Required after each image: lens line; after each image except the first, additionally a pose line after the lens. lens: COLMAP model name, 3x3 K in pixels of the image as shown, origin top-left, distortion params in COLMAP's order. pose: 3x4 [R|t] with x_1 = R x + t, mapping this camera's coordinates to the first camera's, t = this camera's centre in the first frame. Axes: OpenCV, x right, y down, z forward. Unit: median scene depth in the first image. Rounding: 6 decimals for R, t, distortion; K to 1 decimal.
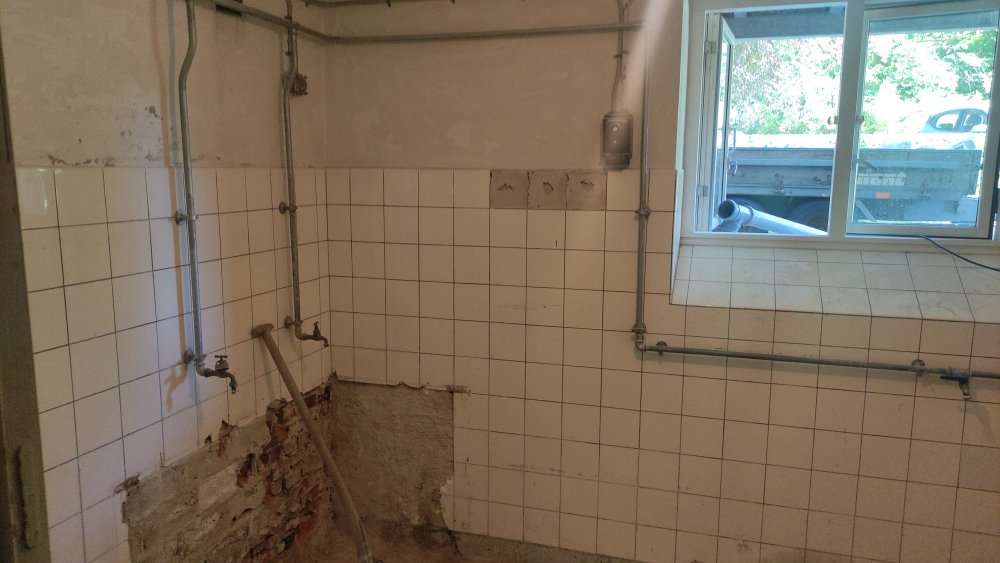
lens RADIAL K [[731.1, 0, 499.9], [0, 731.1, 287.1], [0, 0, 1]] dist [0.063340, -0.072375]
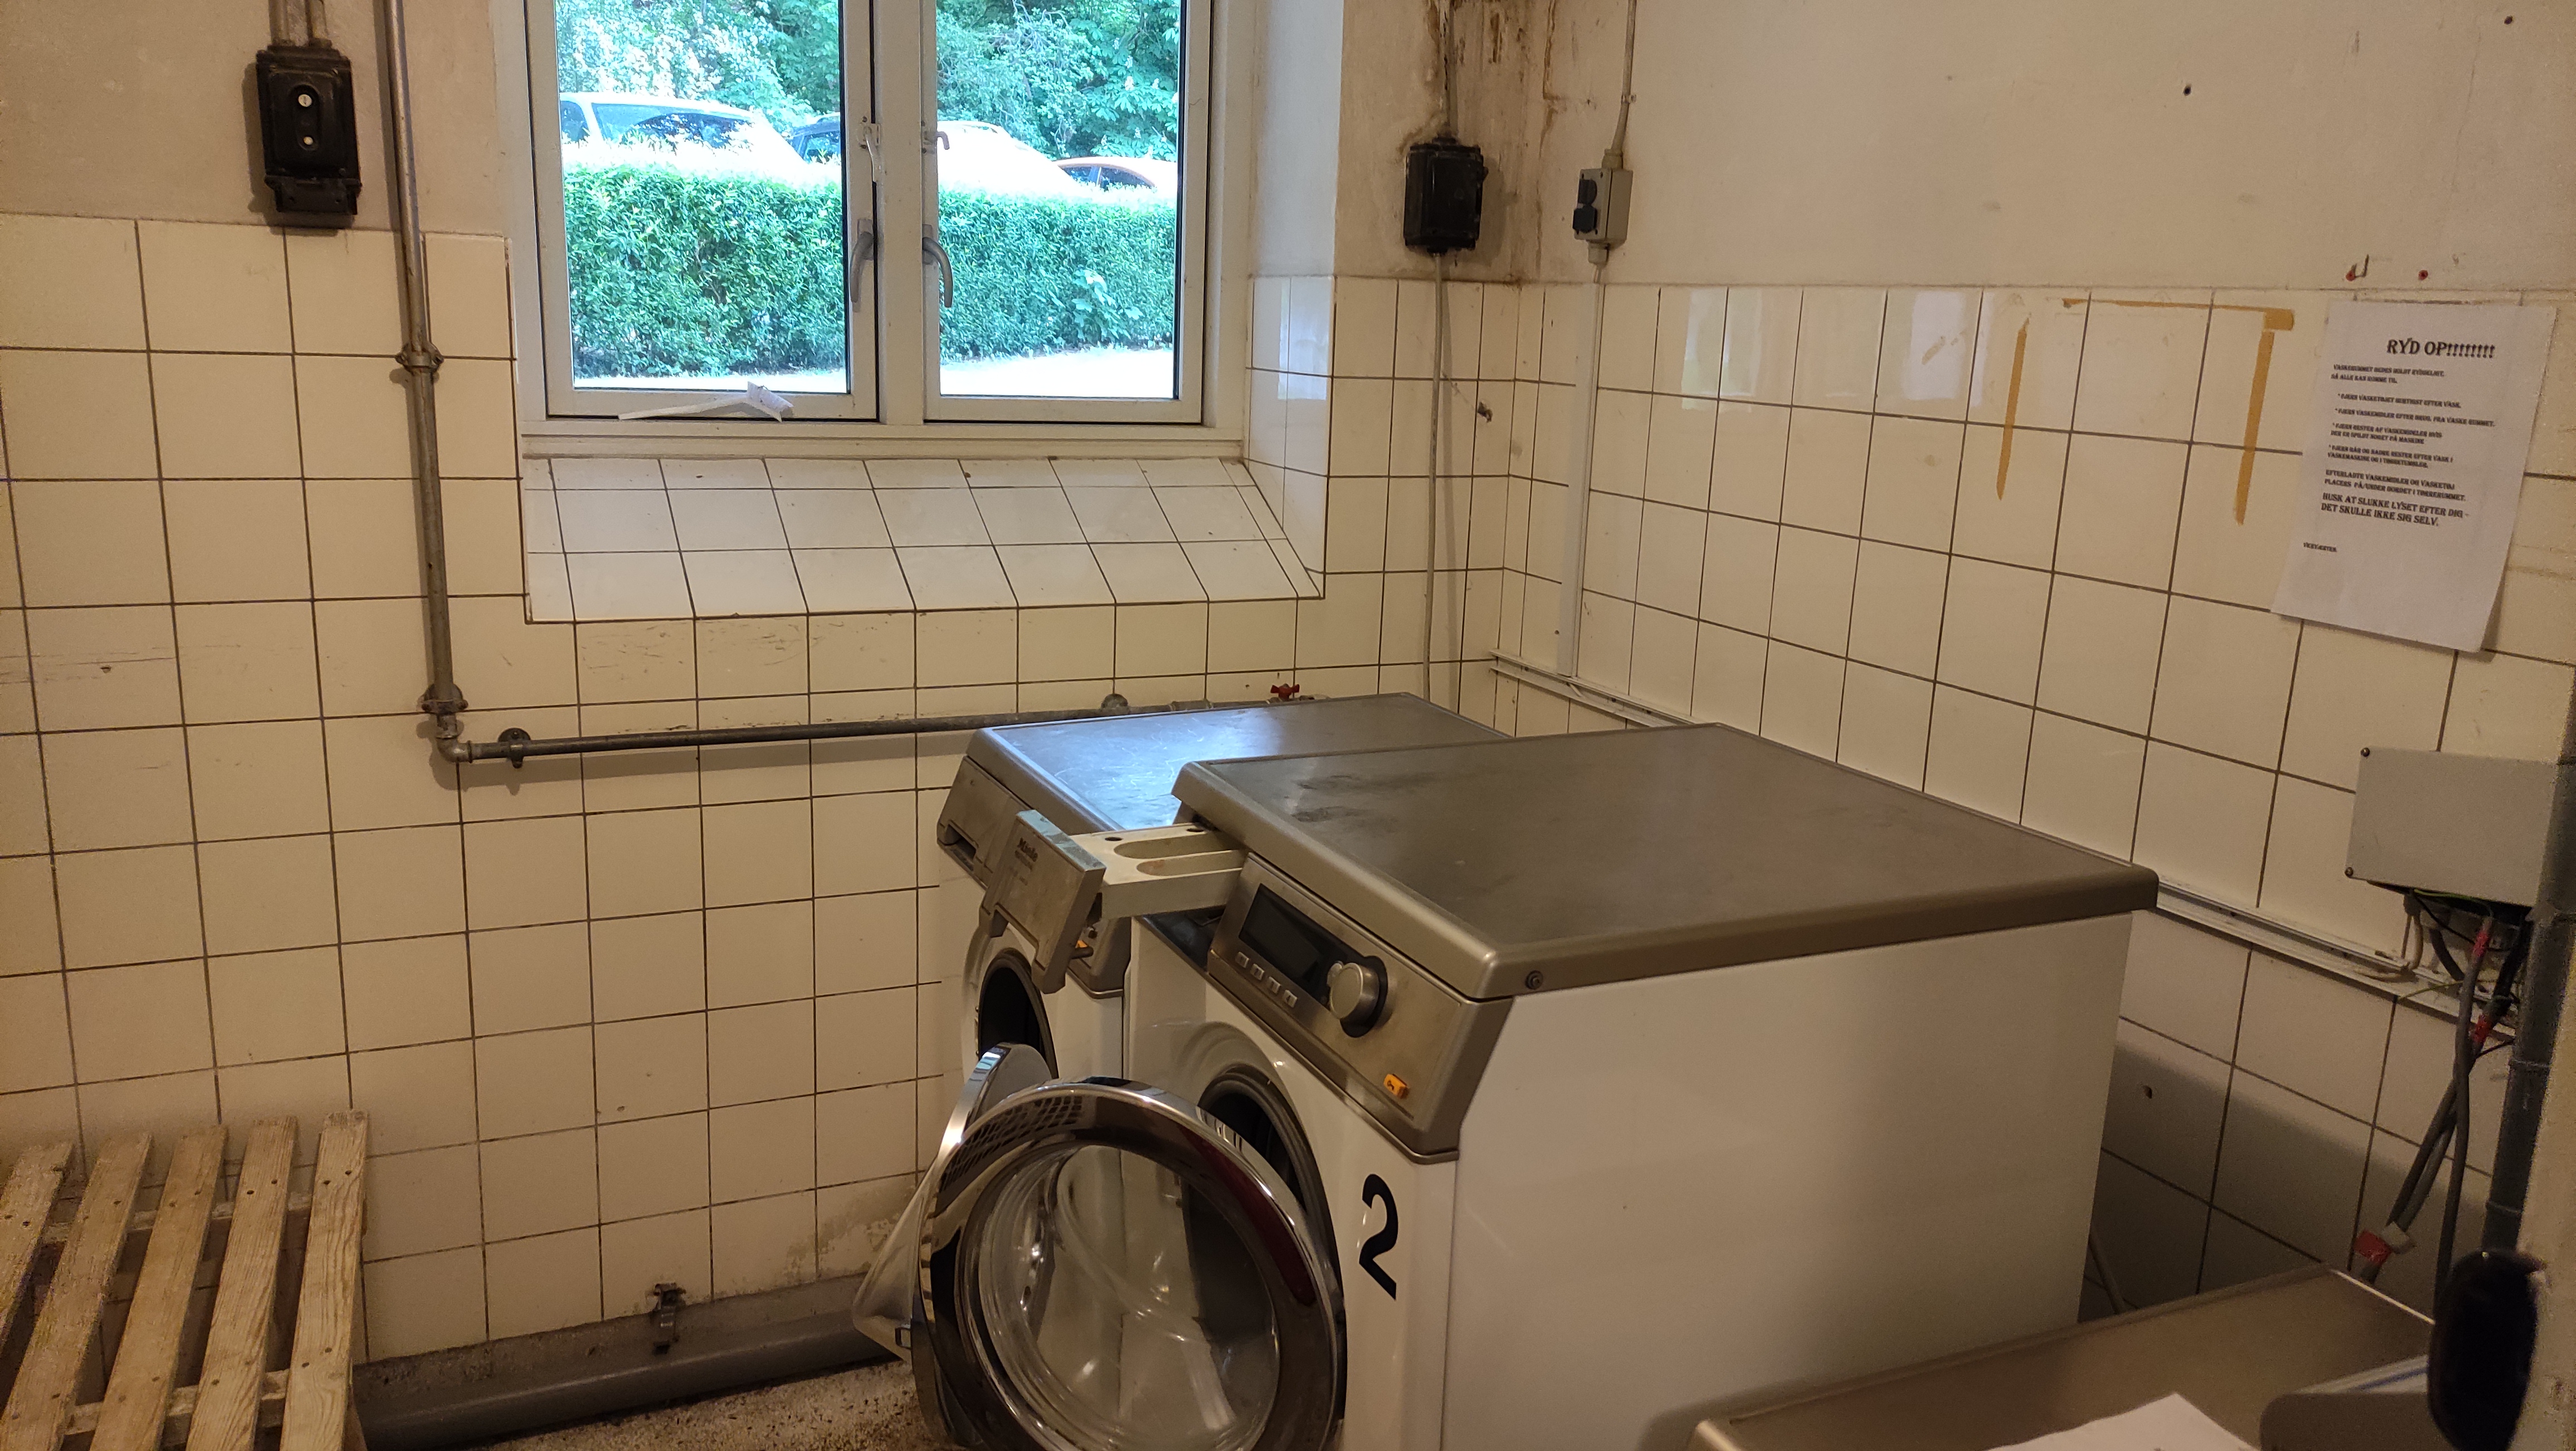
lens RADIAL K [[1883.6, 0, 1287.8], [0, 1883.6, 740.0], [0, 0, 1]] dist [0.063340, -0.072375]
pose [[0.743519, -0.129432, 0.656069, -0.106365], [0.074393, 0.991010, 0.111202, 0.004758], [-0.664564, -0.033874, 0.746463, 0.060450]]
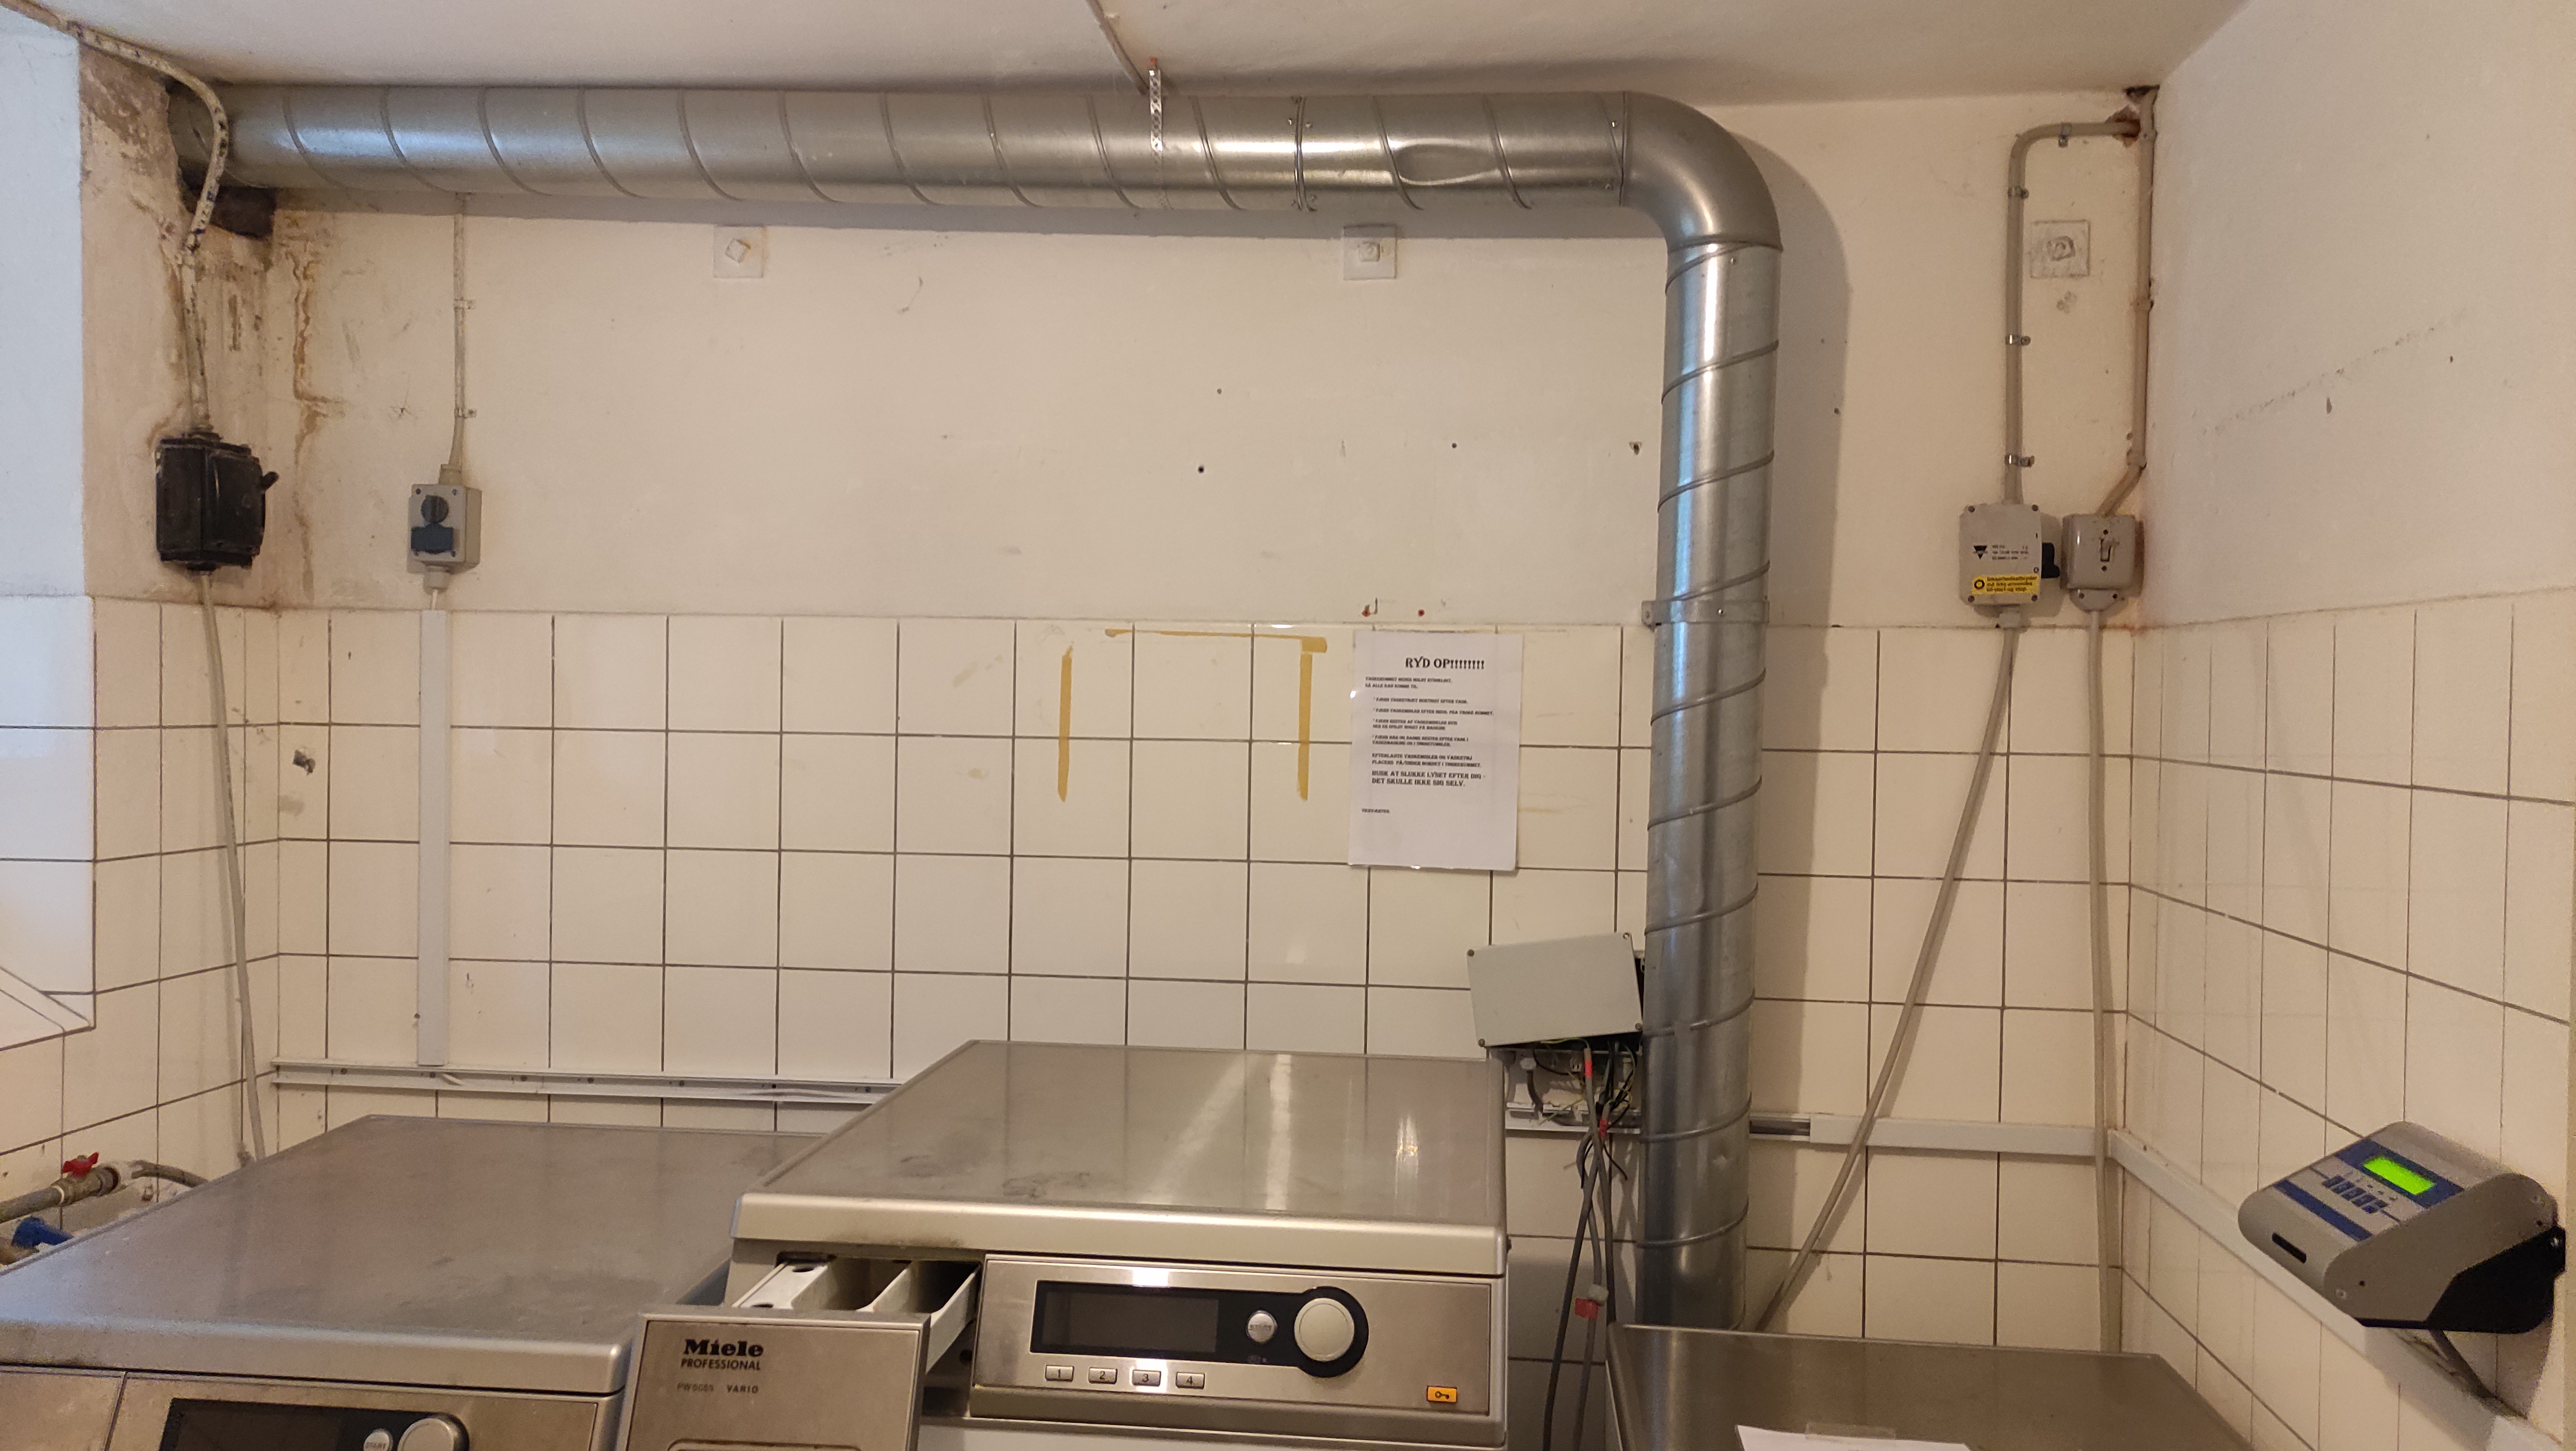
lens RADIAL K [[1883.6, 0, 1287.8], [0, 1883.6, 740.0], [0, 0, 1]] dist [0.063340, -0.072375]
pose [[-0.190733, -0.034370, 0.981040, -0.242503], [0.140015, 0.988216, 0.061843, -0.052594], [-0.971605, 0.149156, -0.183673, 0.507903]]
